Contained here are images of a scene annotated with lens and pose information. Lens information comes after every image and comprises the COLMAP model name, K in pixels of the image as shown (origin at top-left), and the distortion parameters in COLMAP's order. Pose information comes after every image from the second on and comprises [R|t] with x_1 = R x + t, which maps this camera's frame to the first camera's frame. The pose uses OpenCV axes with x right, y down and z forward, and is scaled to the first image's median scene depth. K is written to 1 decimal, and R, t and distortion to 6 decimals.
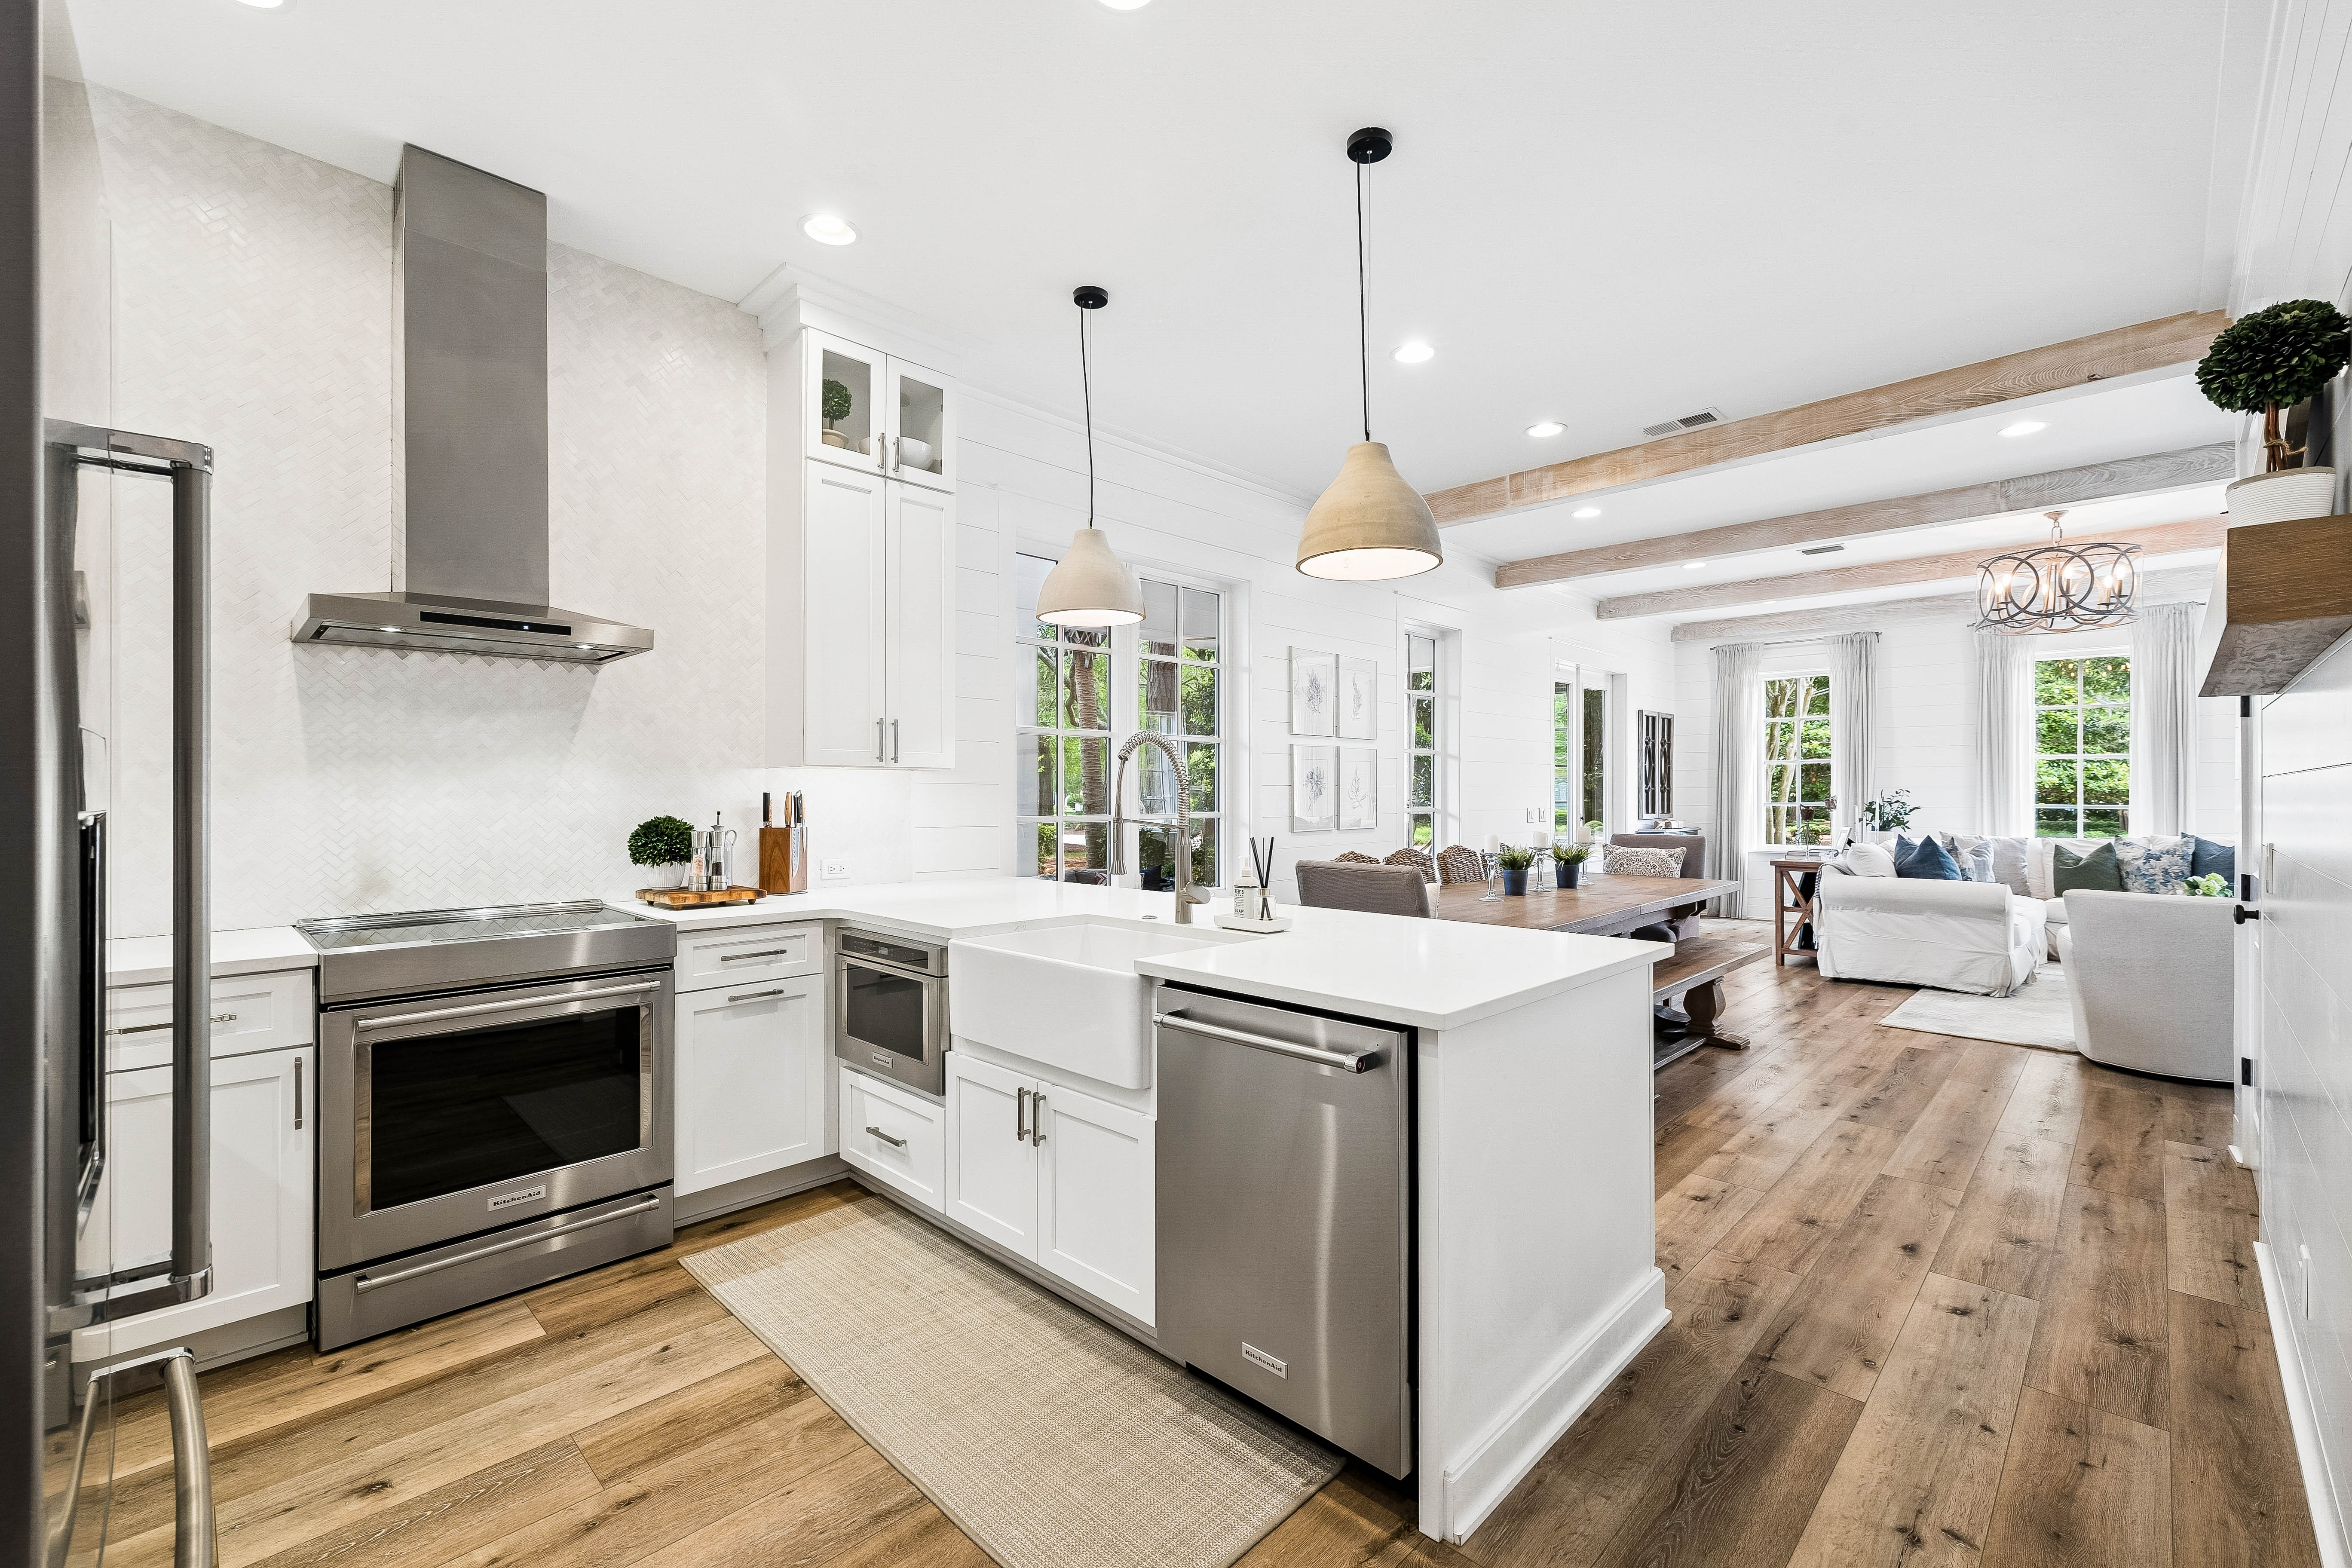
lens RADIAL K [[991.2, 0, 1180.4], [0, 991.2, 791.1], [0, 0, 1]] dist [-0.002970, 0.000301]
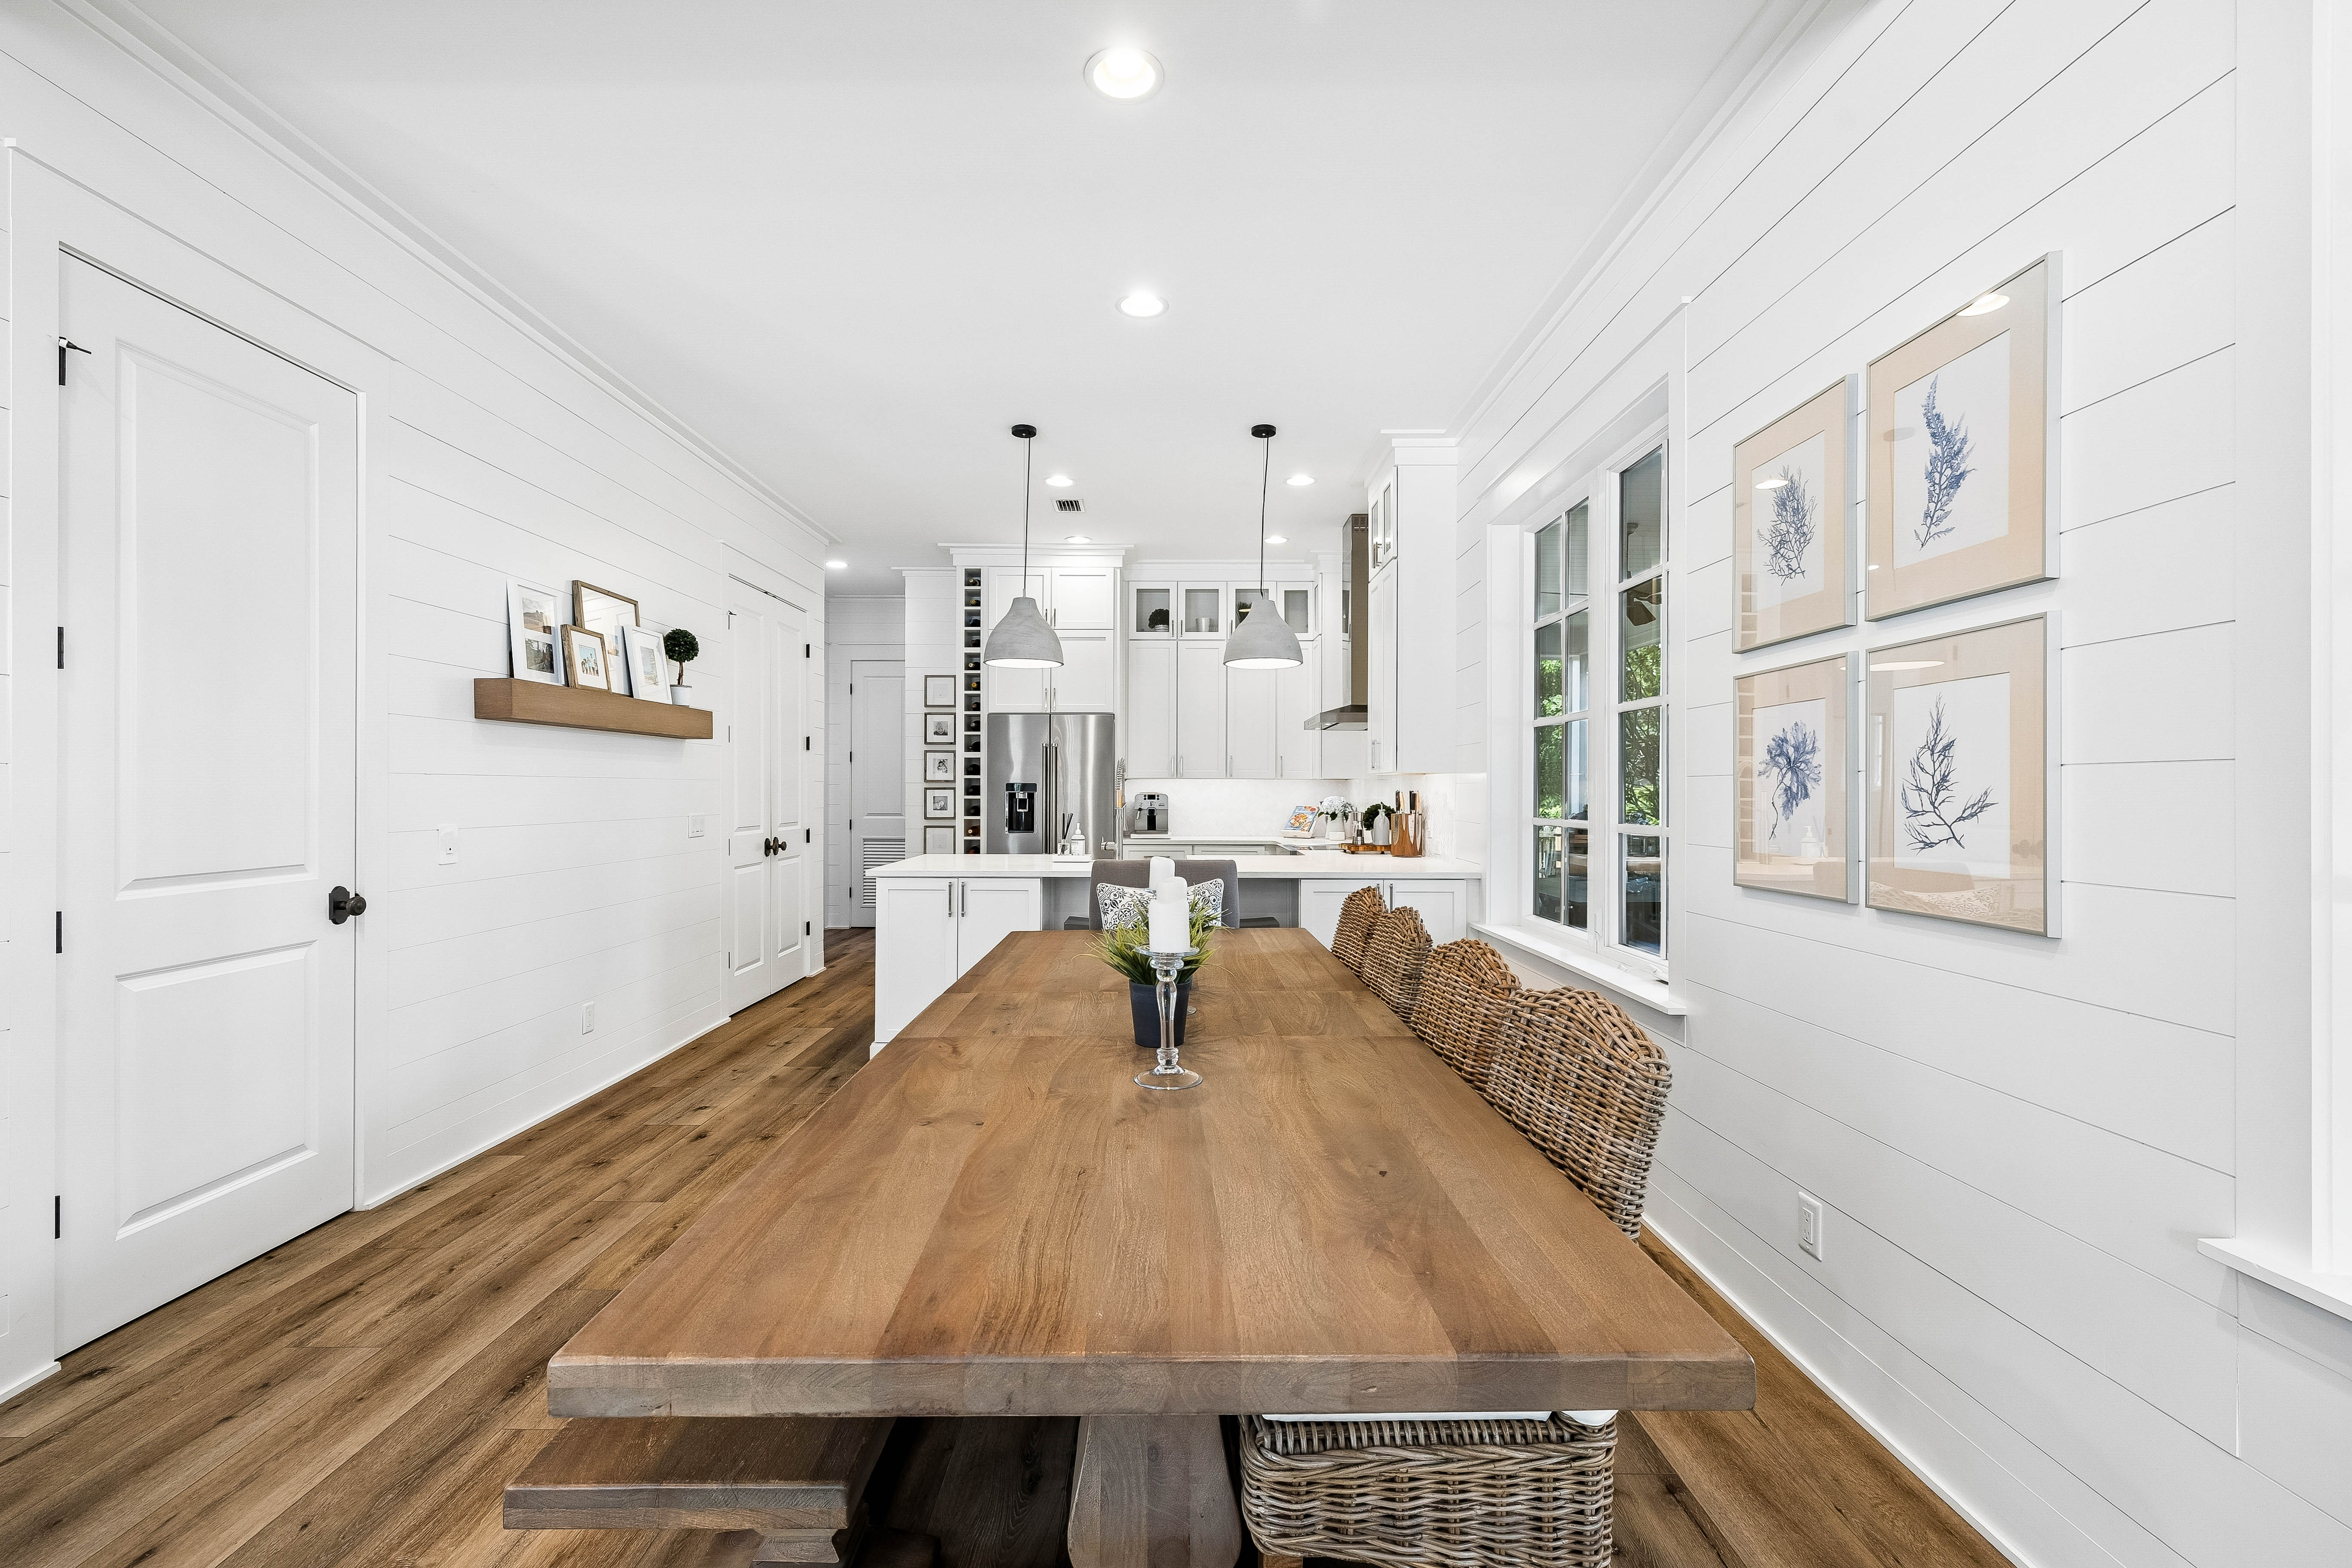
lens RADIAL K [[999.6, 0, 1171.3], [0, 999.6, 783.8], [0, 0, 1]] dist [-0.000081, 0.000036]
pose [[-0.712530, -0.006311, -0.701613, 0.560089], [-0.001899, 0.999973, -0.007067, 0.001487], [0.701639, -0.003703, -0.712523, 1.088933]]
